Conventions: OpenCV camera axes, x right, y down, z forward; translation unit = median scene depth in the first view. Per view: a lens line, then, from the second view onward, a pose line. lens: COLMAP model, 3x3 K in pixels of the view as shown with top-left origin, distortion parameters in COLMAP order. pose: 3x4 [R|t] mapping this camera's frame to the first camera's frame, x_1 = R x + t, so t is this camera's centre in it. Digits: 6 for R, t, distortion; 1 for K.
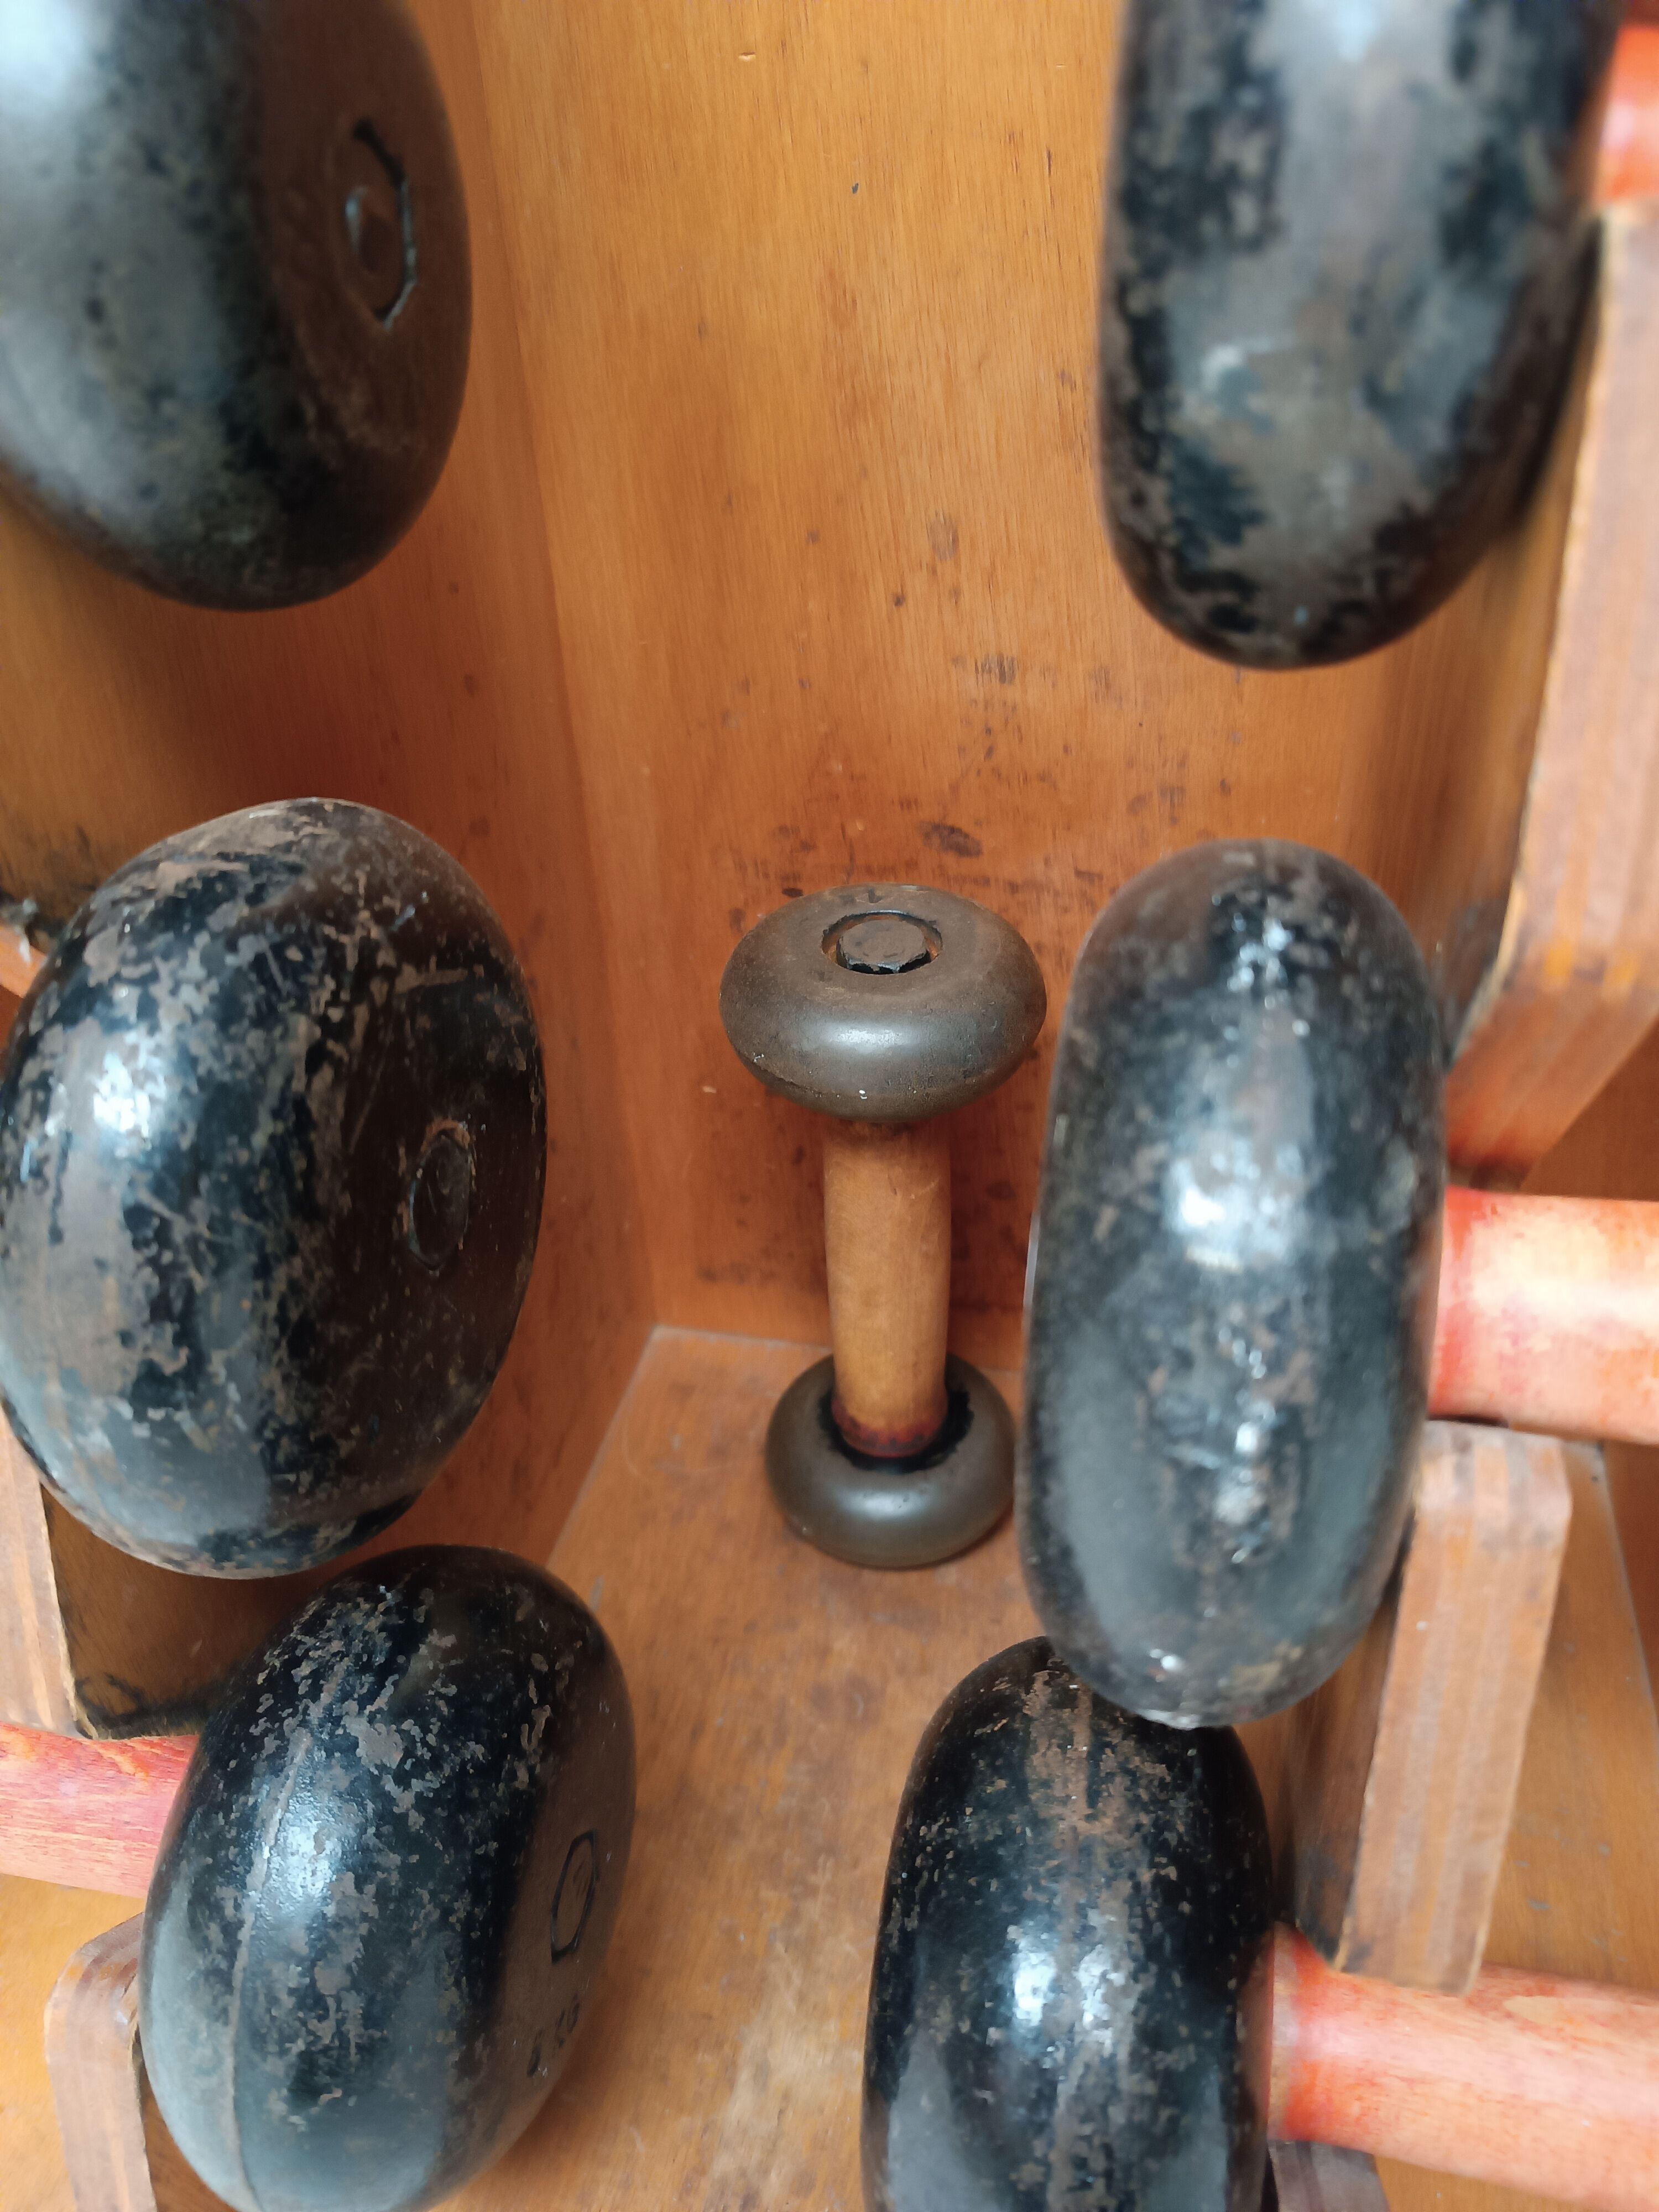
lens RADIAL K [[1622.7, 0, 825.8], [0, 1622.7, 1103.6], [0, 0, 1]] dist [0.002682, -0.021327]
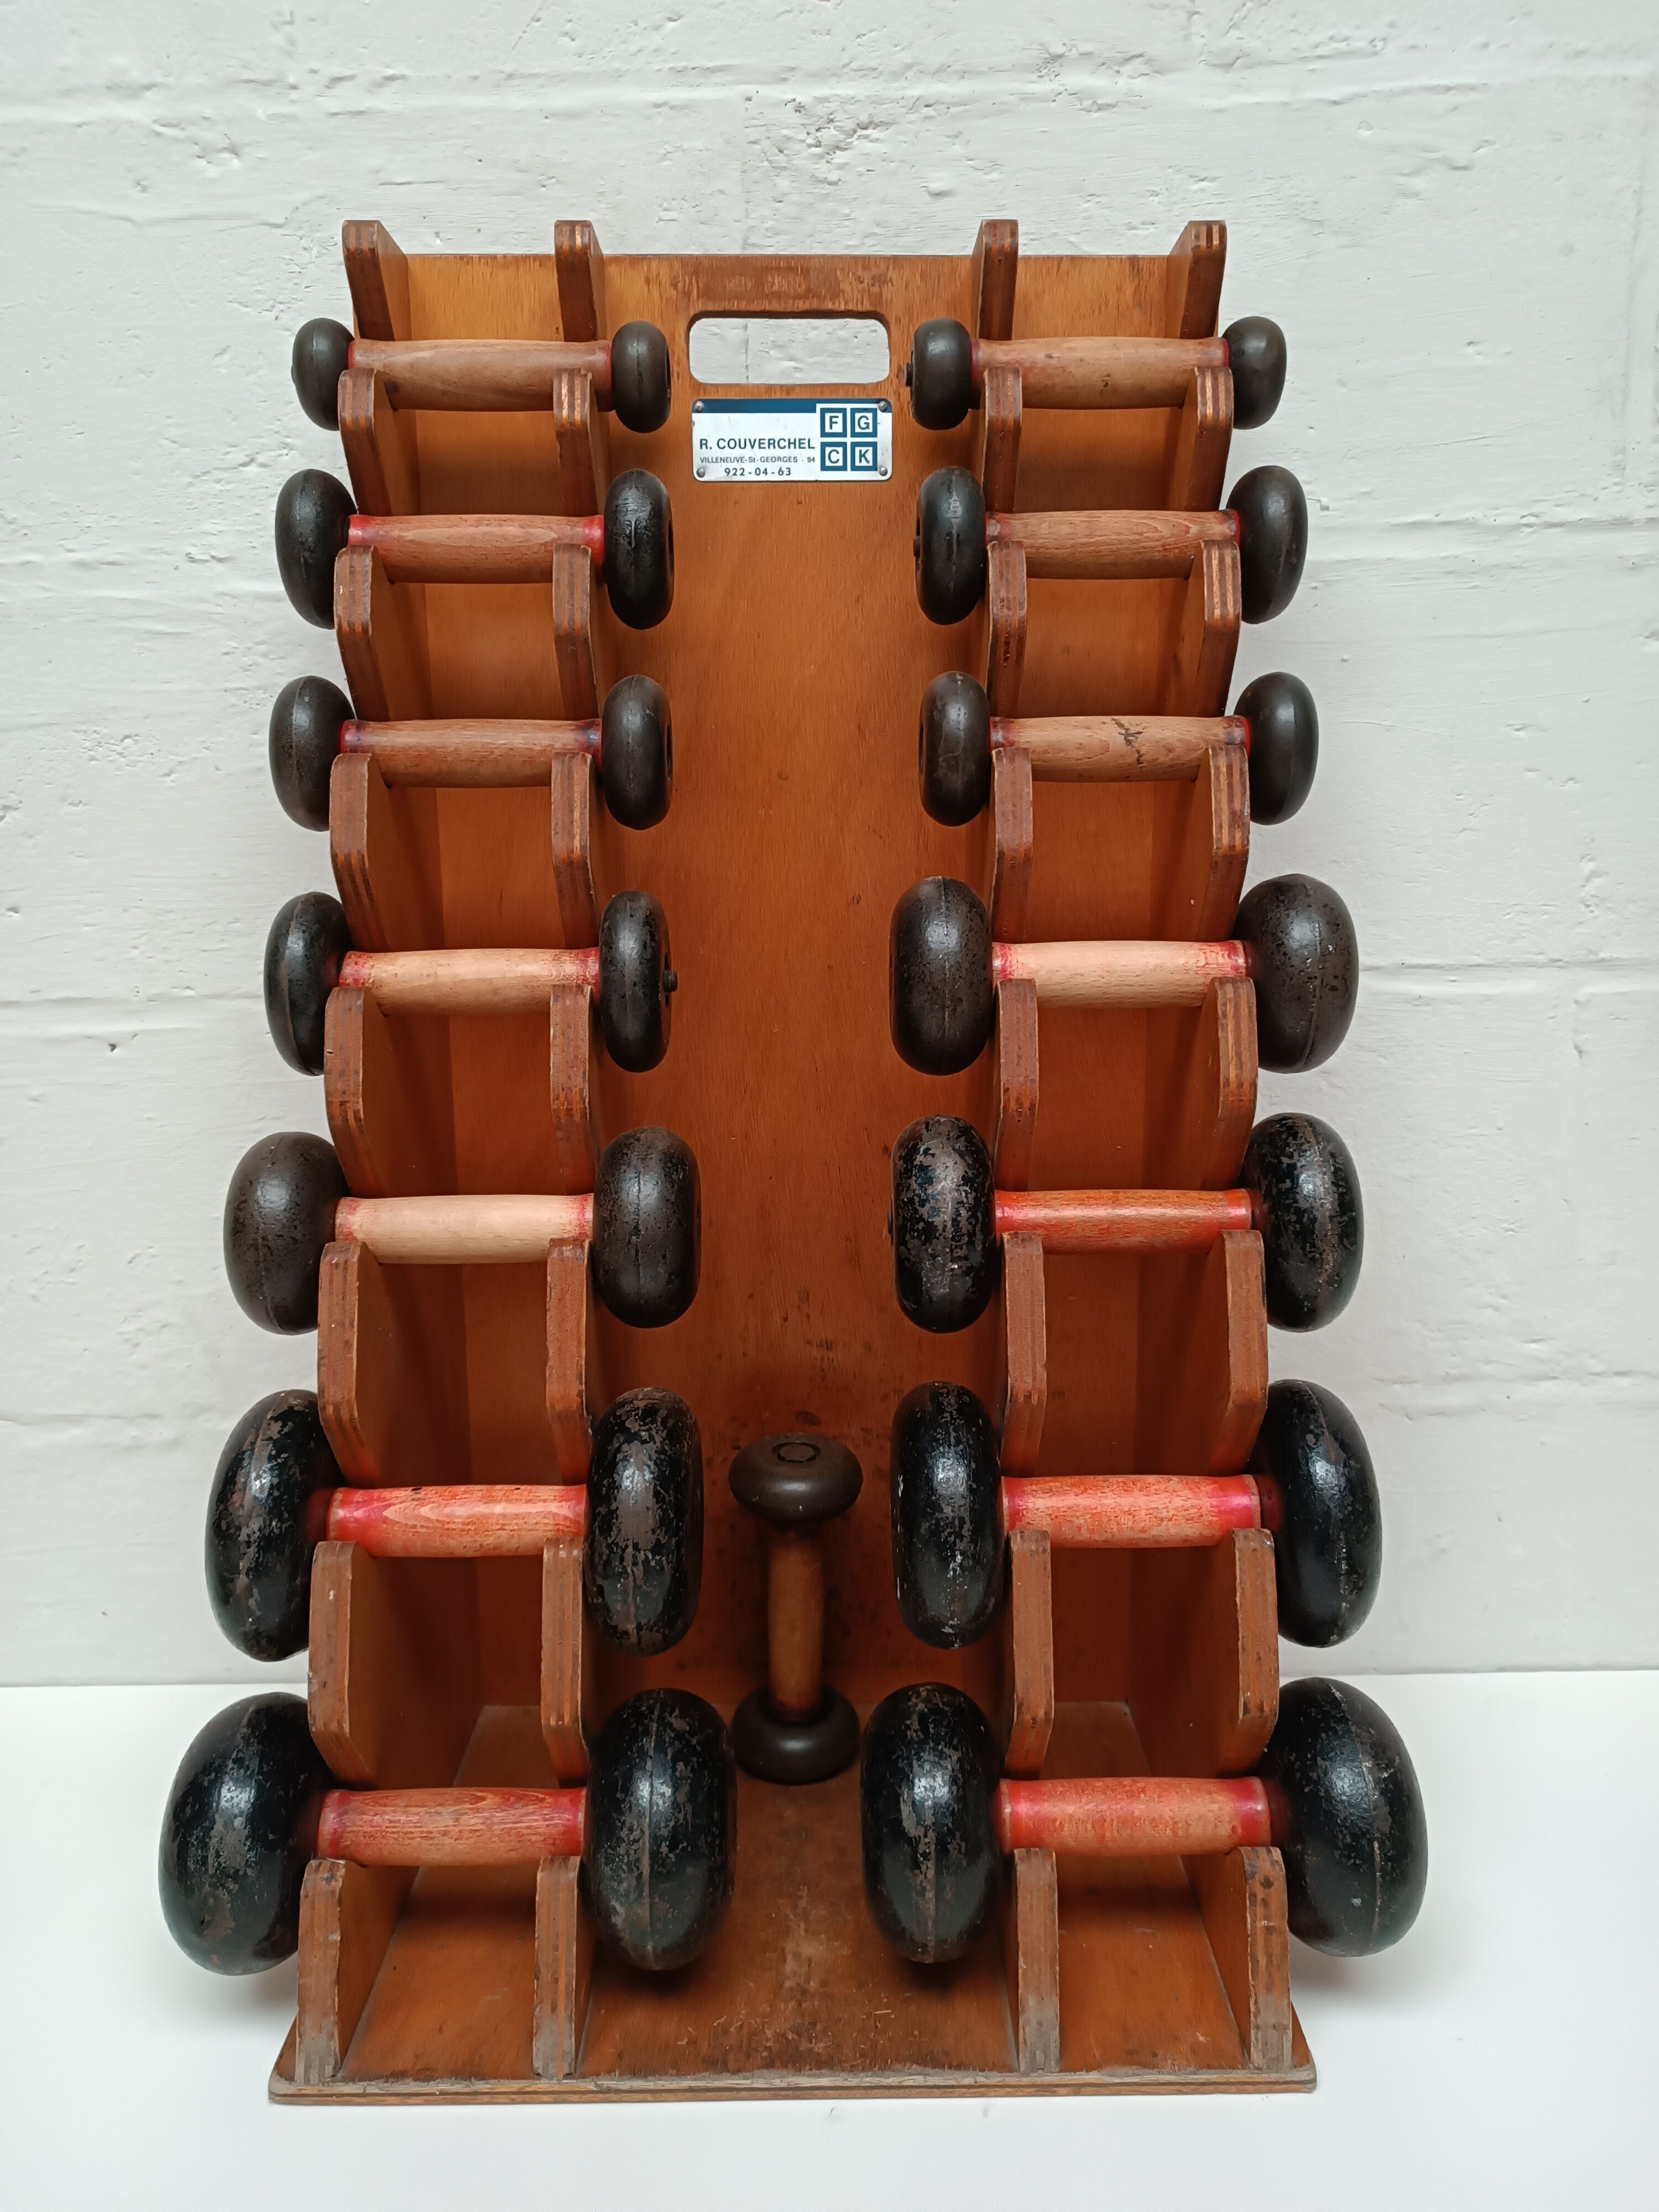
lens RADIAL K [[1594.8, 0, 827.8], [0, 1594.8, 1106.0], [0, 0, 1]] dist [0.012334, -0.015034]
pose [[0.973595, -0.002779, 0.228263, -0.699554], [0.098624, 0.906913, -0.409612, 0.624238], [-0.205876, 0.421309, 0.883241, -2.041656]]
